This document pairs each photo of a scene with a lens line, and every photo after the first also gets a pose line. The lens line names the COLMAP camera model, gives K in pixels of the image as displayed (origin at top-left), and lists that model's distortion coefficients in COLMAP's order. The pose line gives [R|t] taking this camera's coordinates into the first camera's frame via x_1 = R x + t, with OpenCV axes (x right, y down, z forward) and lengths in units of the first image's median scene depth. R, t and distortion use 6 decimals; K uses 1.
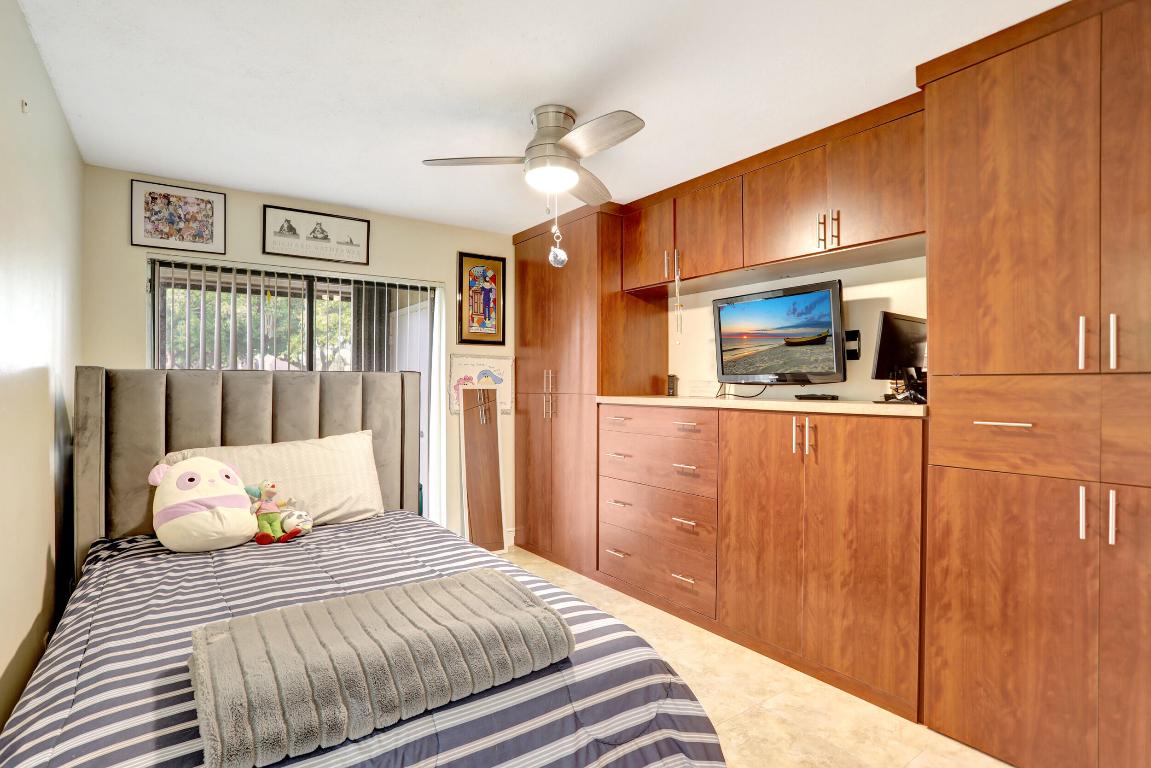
lens RADIAL K [[562.3, 0, 572.7], [0, 562.3, 385.7], [0, 0, 1]] dist [-0.000538, 0.000434]
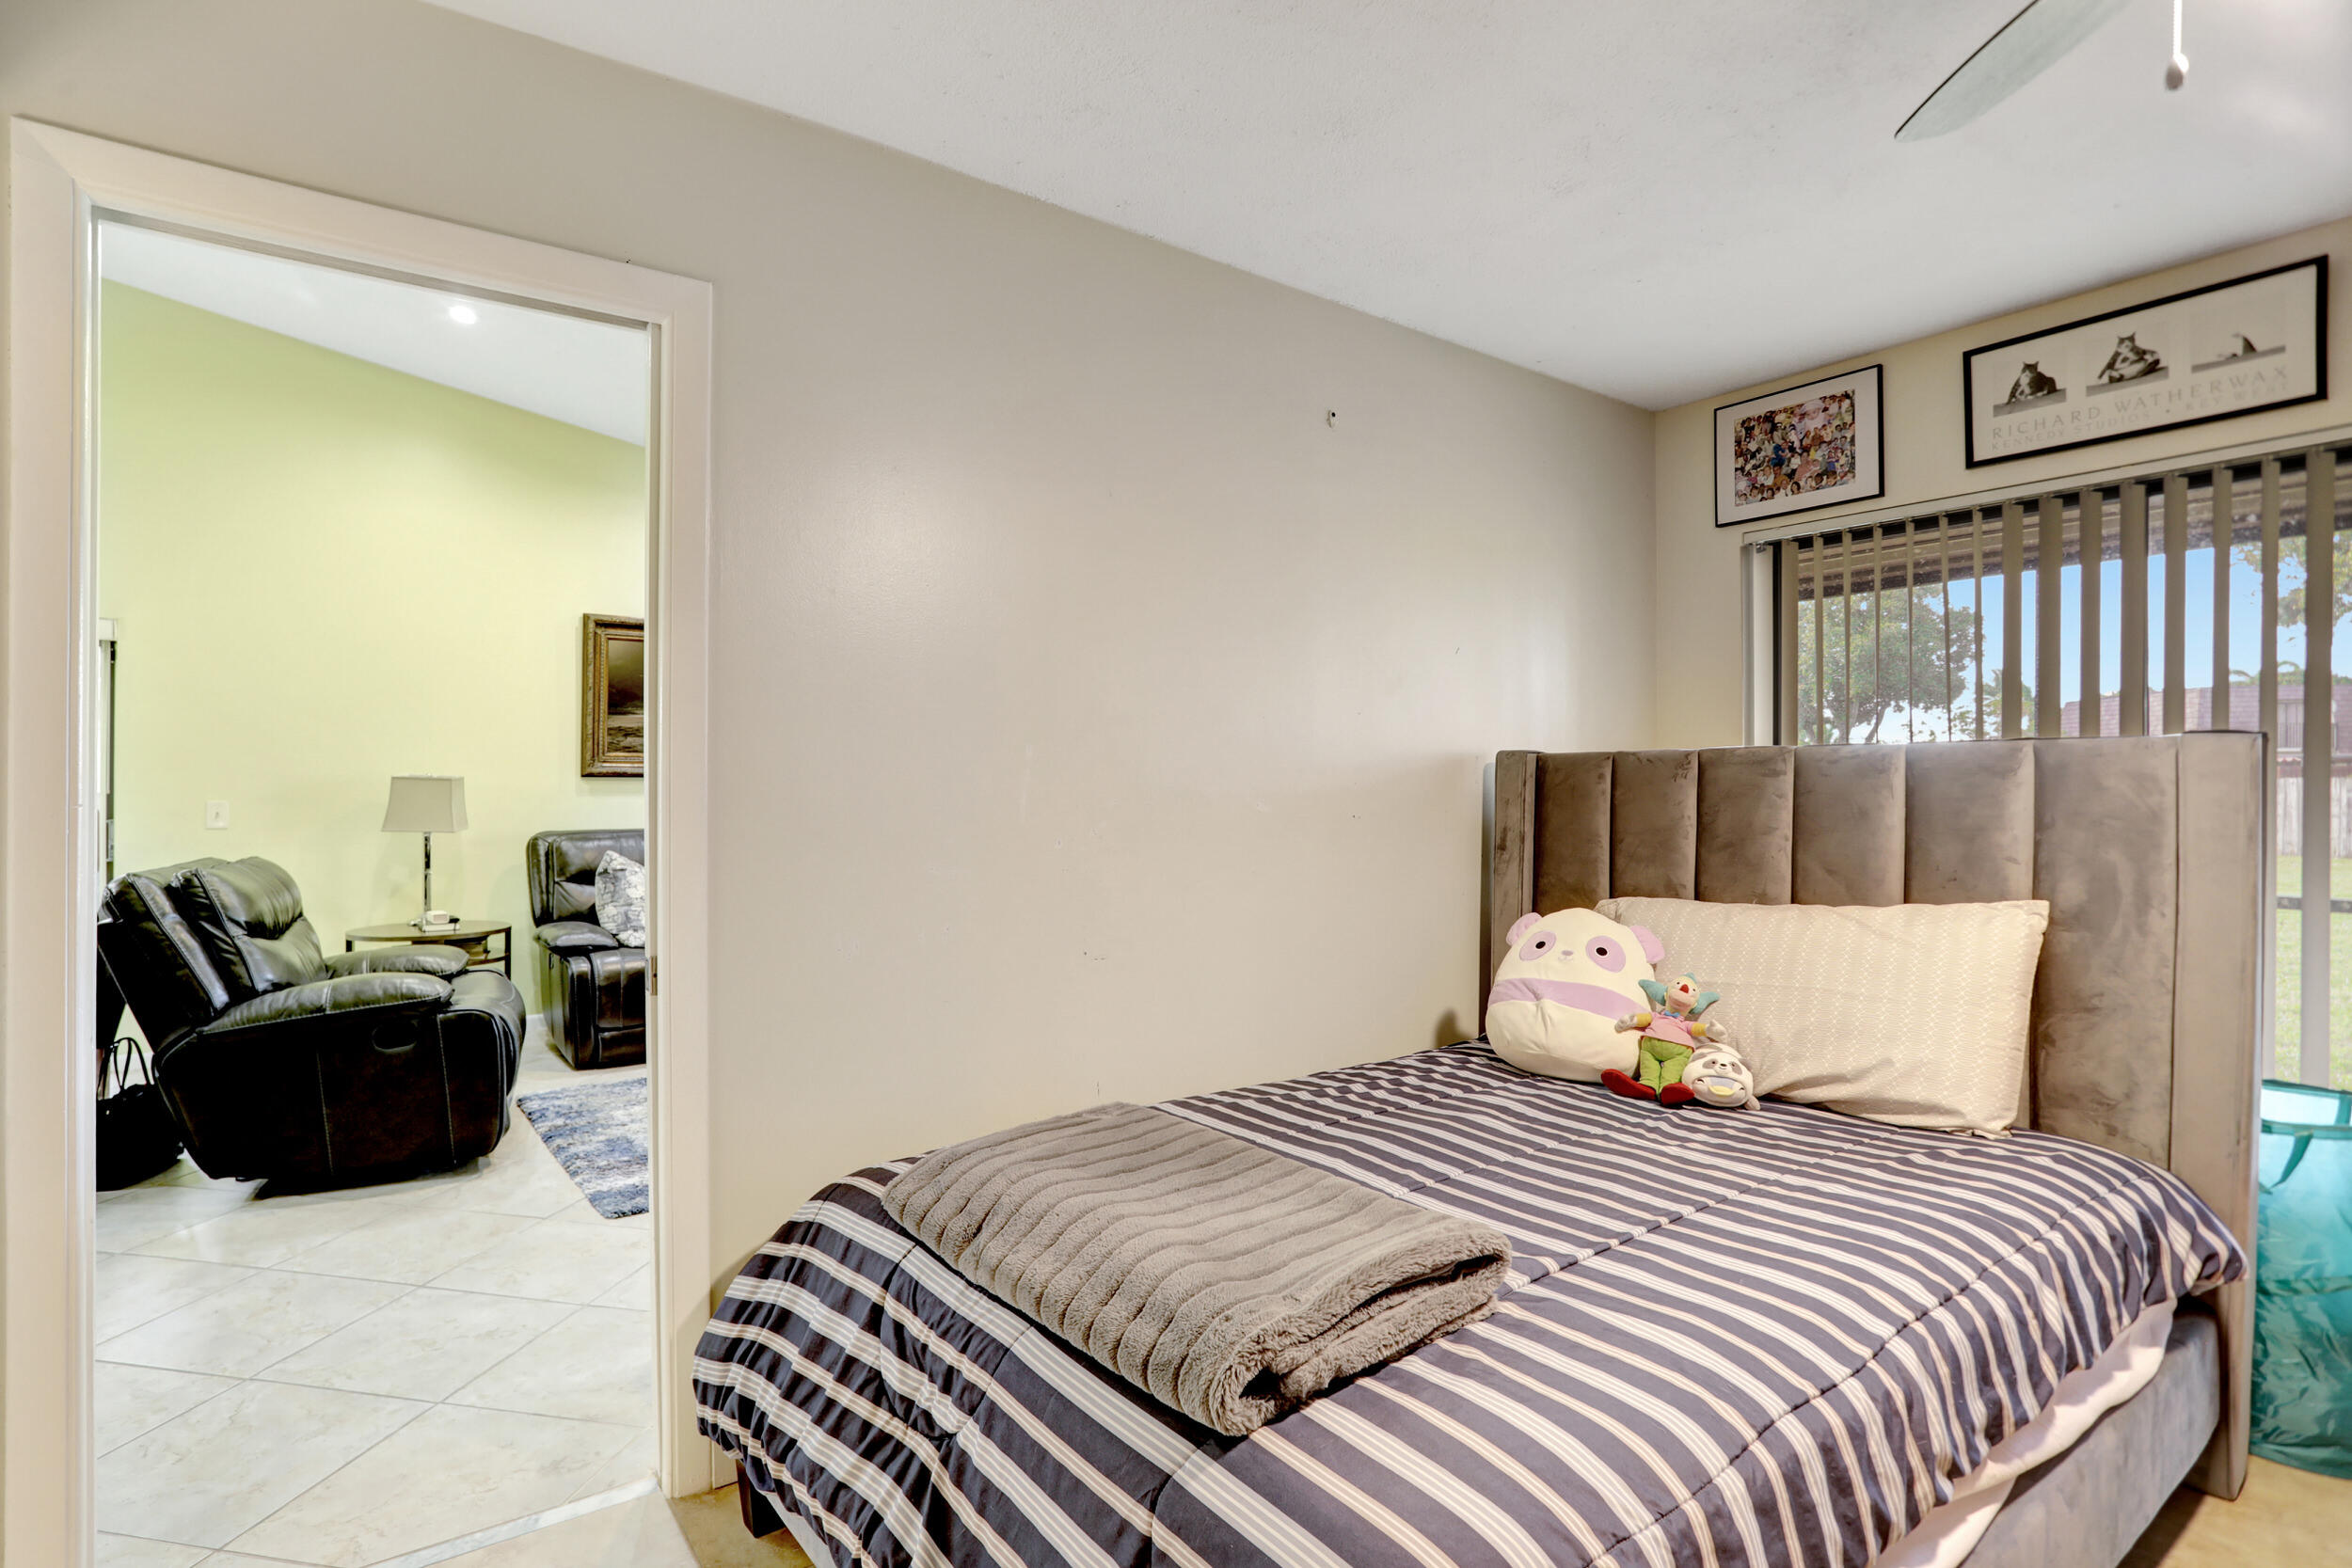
lens RADIAL K [[1208.3, 0, 1167.6], [0, 1208.3, 785.8], [0, 0, 1]] dist [0.020129, 0.001249]
pose [[0.055084, -0.003767, -0.998475, 0.439669], [0.001561, 0.999992, -0.003686, 0.008438], [0.998480, -0.001356, 0.055090, 0.461365]]
